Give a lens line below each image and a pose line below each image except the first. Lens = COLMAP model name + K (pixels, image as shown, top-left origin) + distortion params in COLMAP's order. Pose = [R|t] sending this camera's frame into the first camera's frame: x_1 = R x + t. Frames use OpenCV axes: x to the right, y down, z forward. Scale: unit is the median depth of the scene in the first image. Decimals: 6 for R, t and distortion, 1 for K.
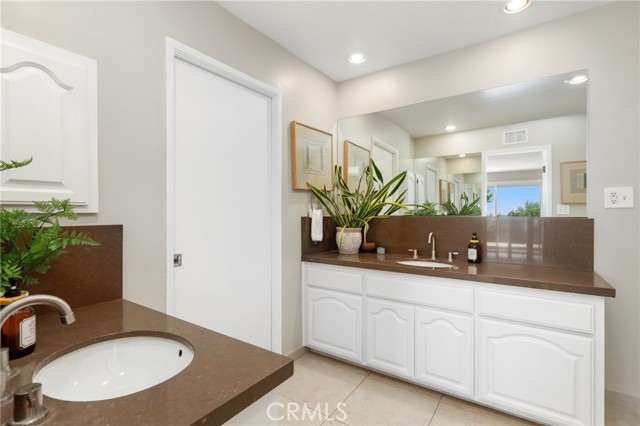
lens RADIAL K [[293.1, 0, 322.1], [0, 293.1, 217.8], [0, 0, 1]] dist [0.001860, 0.000063]
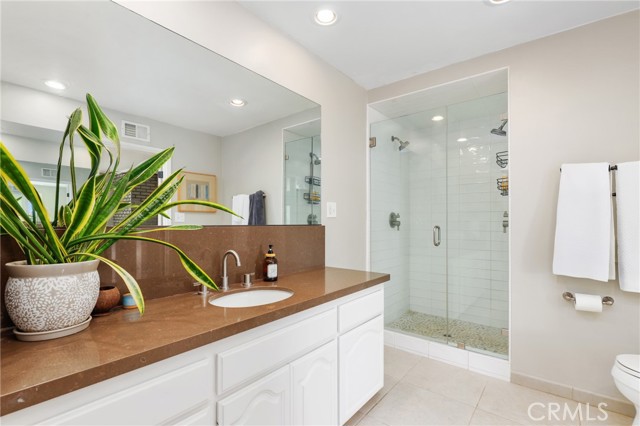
lens RADIAL K [[293.8, 0, 322.5], [0, 293.8, 213.7], [0, 0, 1]] dist [0.013415, -0.000134]
pose [[0.059477, 0.022546, 0.997975, -0.340062], [0.008236, 0.999700, -0.023076, -0.018188], [-0.998196, 0.009592, 0.059274, 0.863966]]
